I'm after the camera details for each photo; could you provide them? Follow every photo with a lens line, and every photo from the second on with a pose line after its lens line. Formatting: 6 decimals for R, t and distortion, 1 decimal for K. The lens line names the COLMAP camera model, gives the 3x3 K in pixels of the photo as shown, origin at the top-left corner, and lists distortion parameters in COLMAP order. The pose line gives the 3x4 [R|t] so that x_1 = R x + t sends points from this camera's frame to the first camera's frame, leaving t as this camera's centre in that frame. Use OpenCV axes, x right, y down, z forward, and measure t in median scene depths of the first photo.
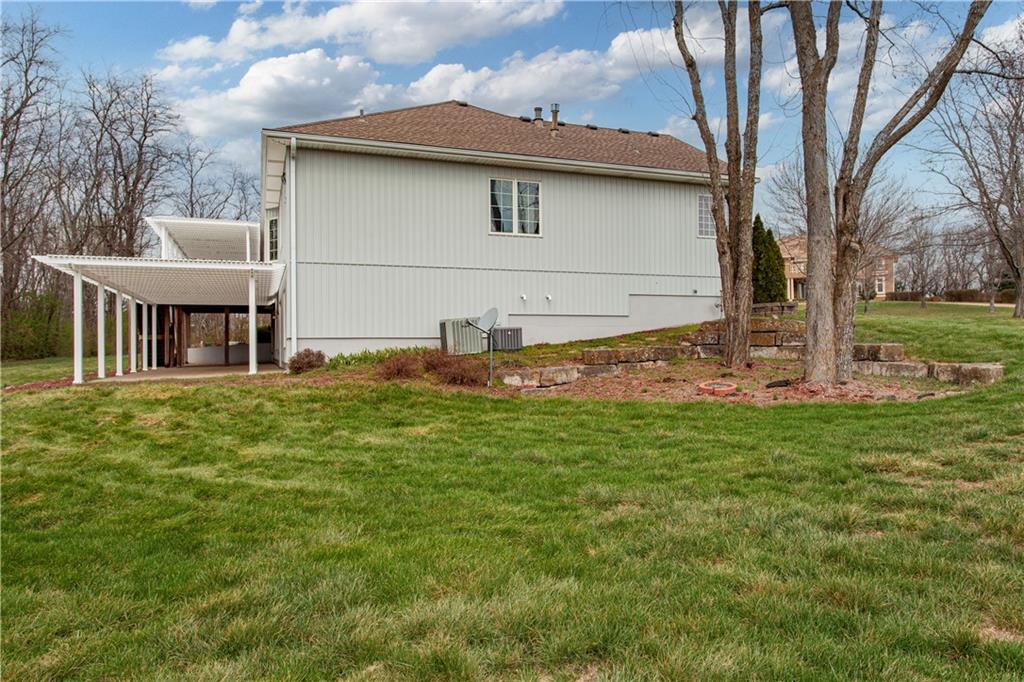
lens RADIAL K [[698.5, 0, 512.7], [0, 698.5, 341.7], [0, 0, 1]] dist [0.001465, 0.000431]
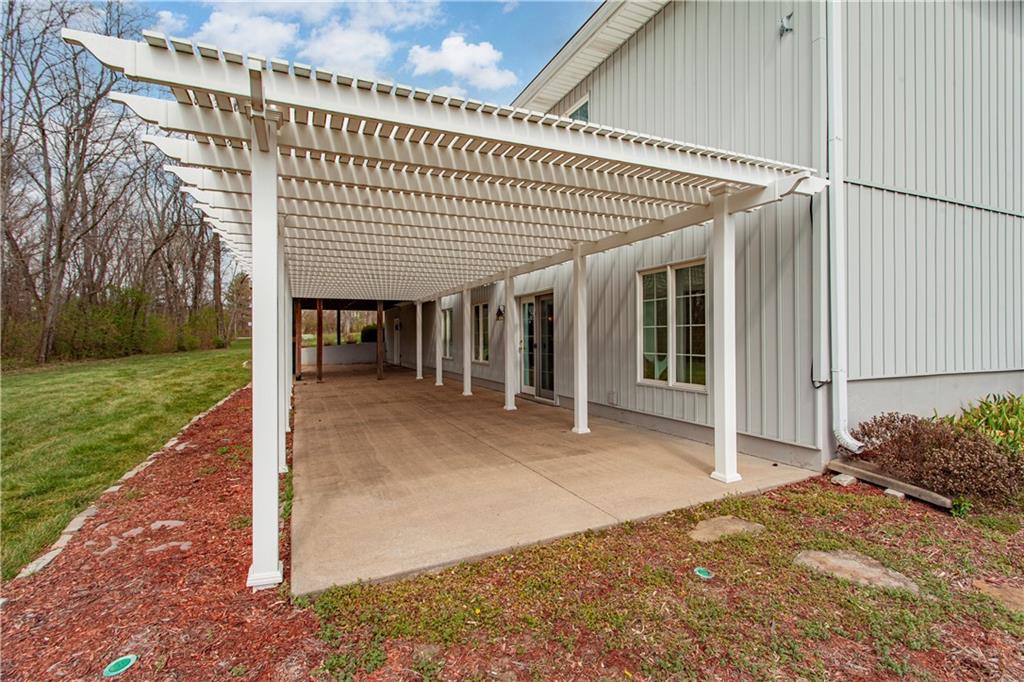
lens RADIAL K [[488.1, 0, 512.1], [0, 488.1, 338.0], [0, 0, 1]] dist [-0.000641, 0.000271]
pose [[0.997478, 0.004661, 0.070828, -0.198891], [-0.005691, 0.999881, 0.014346, -0.012762], [-0.070753, -0.014713, 0.997385, 0.302656]]
